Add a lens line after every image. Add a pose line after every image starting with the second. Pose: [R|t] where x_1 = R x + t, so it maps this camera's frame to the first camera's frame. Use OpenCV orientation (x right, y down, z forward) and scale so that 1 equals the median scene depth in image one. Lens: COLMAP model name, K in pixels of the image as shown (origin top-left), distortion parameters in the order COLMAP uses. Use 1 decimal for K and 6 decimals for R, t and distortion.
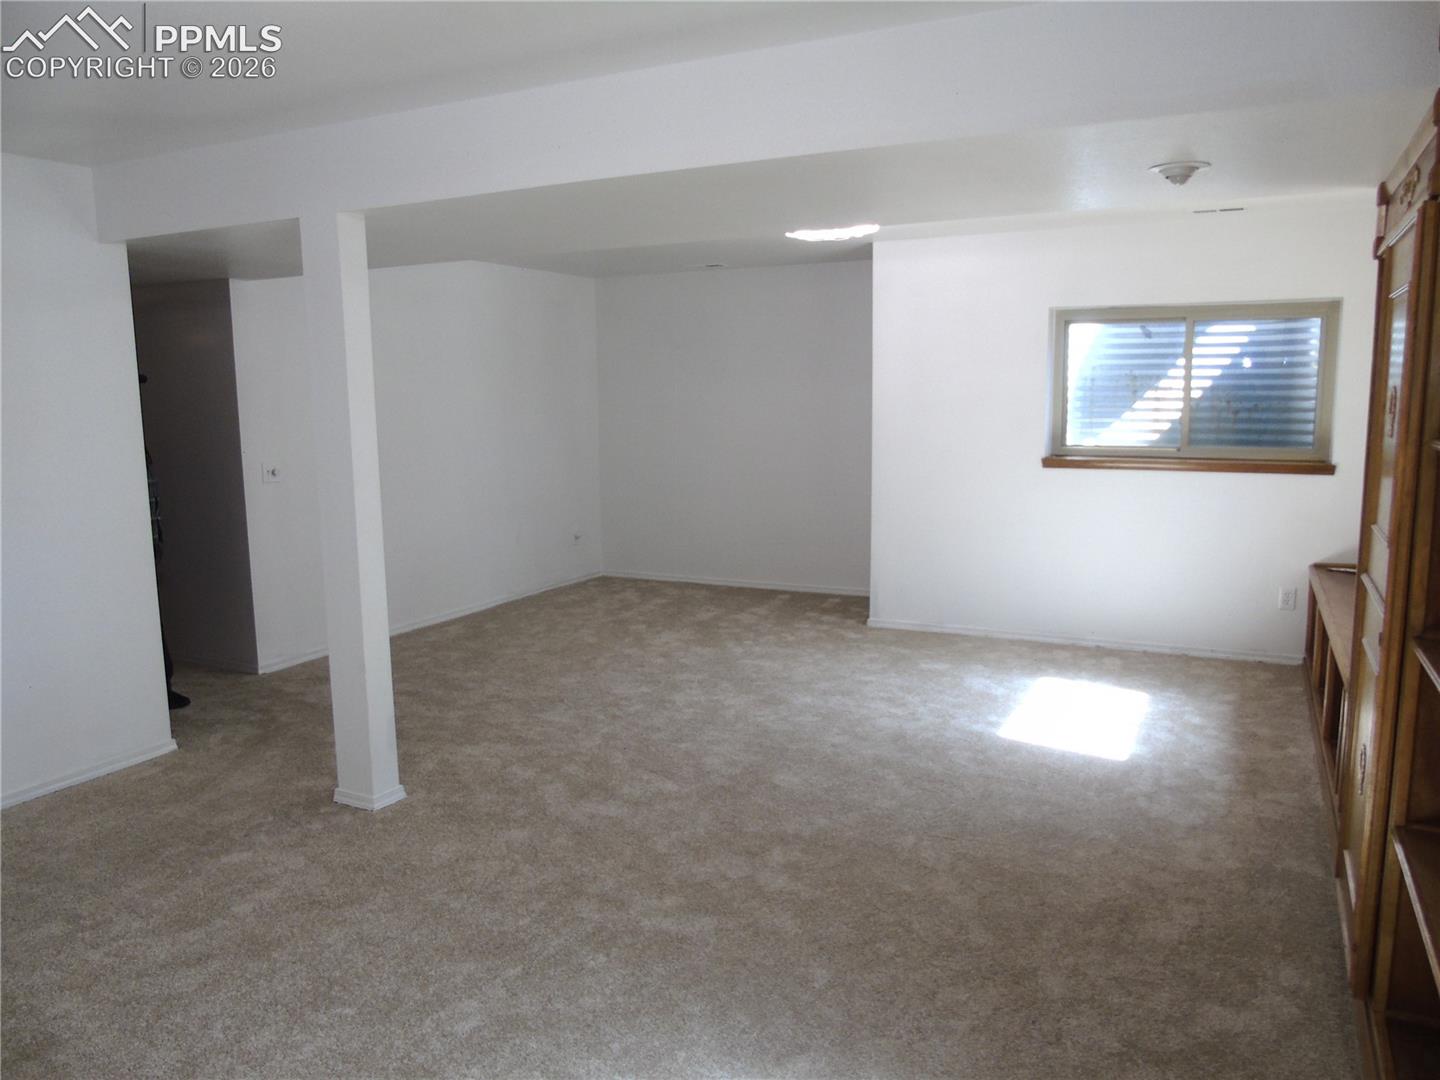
lens RADIAL K [[1061.3, 0, 720.0], [0, 1061.3, 540.0], [0, 0, 1]] dist [-0.061105, 0.044801]
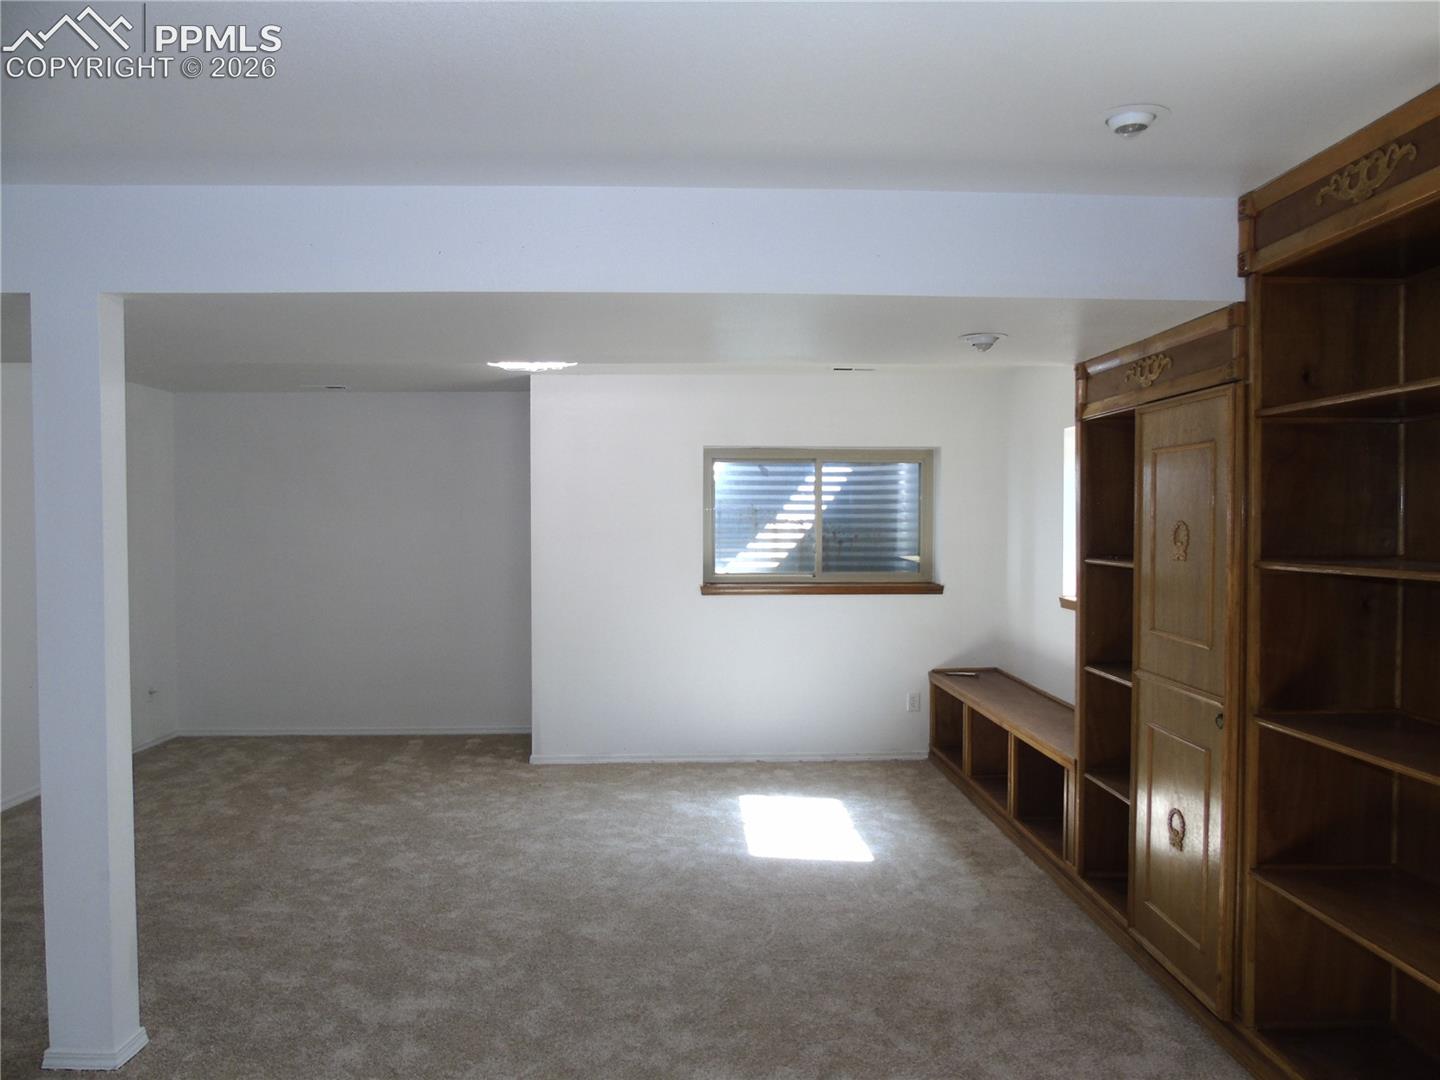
lens RADIAL K [[1061.3, 0, 720.0], [0, 1061.3, 540.0], [0, 0, 1]] dist [-0.061105, 0.044801]
pose [[0.873926, 0.000114, 0.486059, -0.221086], [0.060044, 0.992315, -0.108191, -0.008270], [-0.482336, 0.123736, 0.867203, 0.071988]]
